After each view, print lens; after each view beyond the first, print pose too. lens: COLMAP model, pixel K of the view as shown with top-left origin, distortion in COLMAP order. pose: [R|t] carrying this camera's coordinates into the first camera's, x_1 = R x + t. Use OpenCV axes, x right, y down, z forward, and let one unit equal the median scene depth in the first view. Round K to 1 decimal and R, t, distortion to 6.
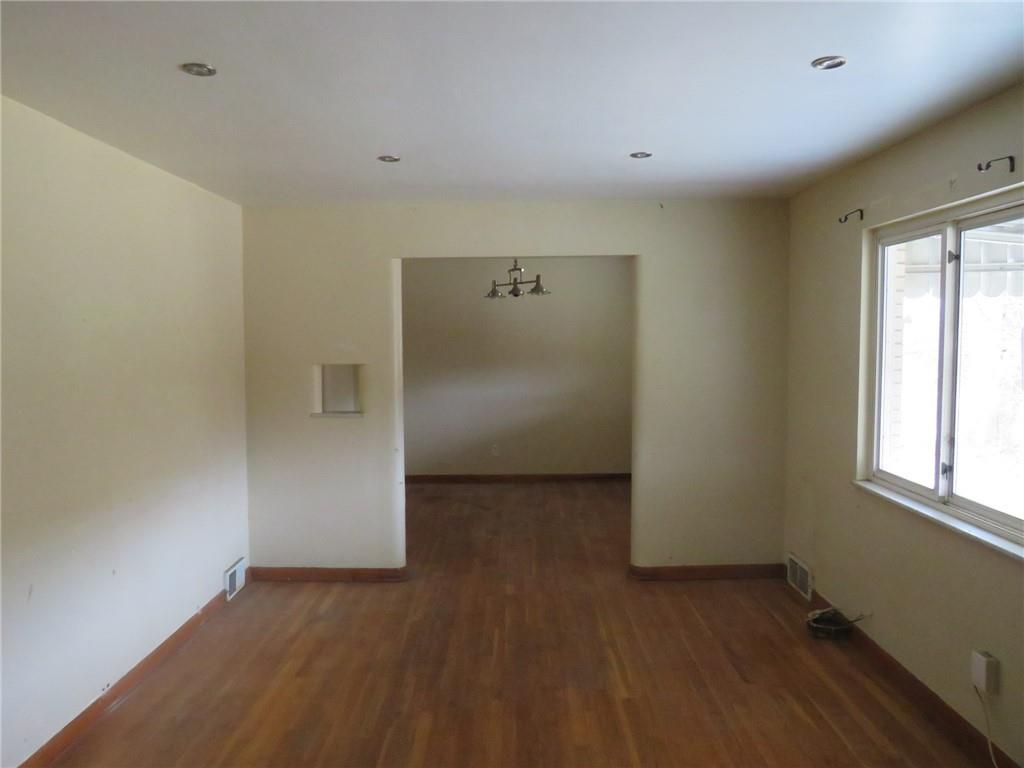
lens RADIAL K [[738.5, 0, 508.6], [0, 738.5, 382.6], [0, 0, 1]] dist [-0.003965, 0.000130]
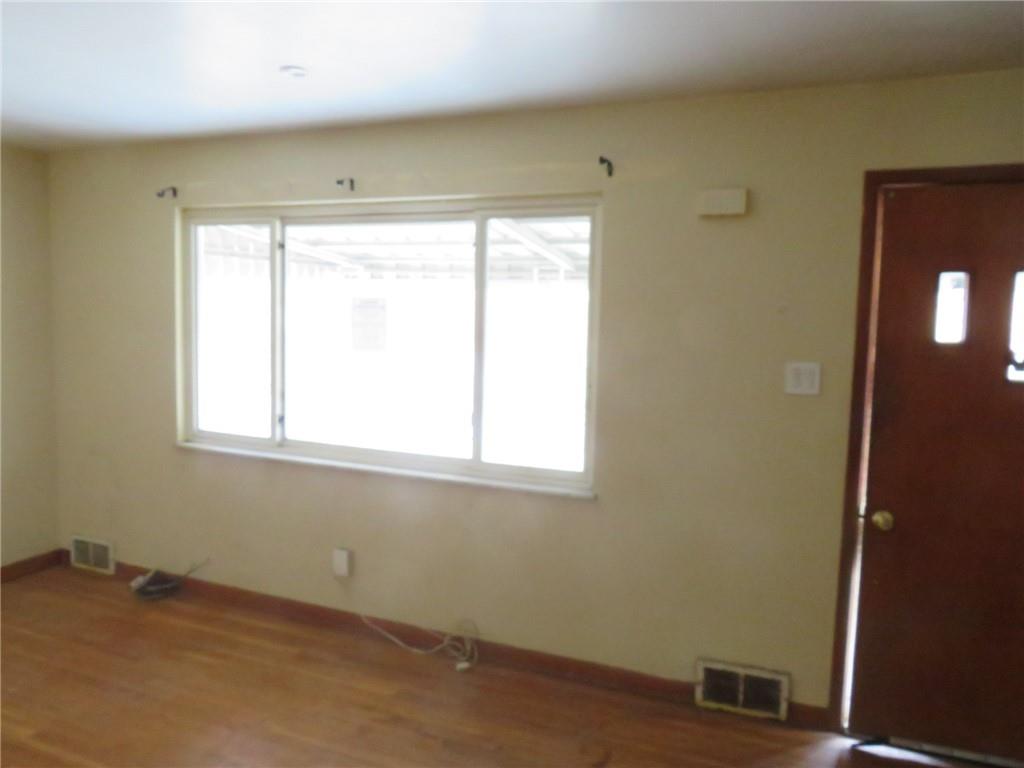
lens RADIAL K [[738.5, 0, 507.4], [0, 738.5, 383.8], [0, 0, 1]] dist [-0.003965, 0.000130]
pose [[0.364547, -0.063493, 0.929018, -0.360813], [0.027470, 0.997972, 0.057426, -0.001039], [-0.930780, 0.004586, 0.365552, 0.175079]]
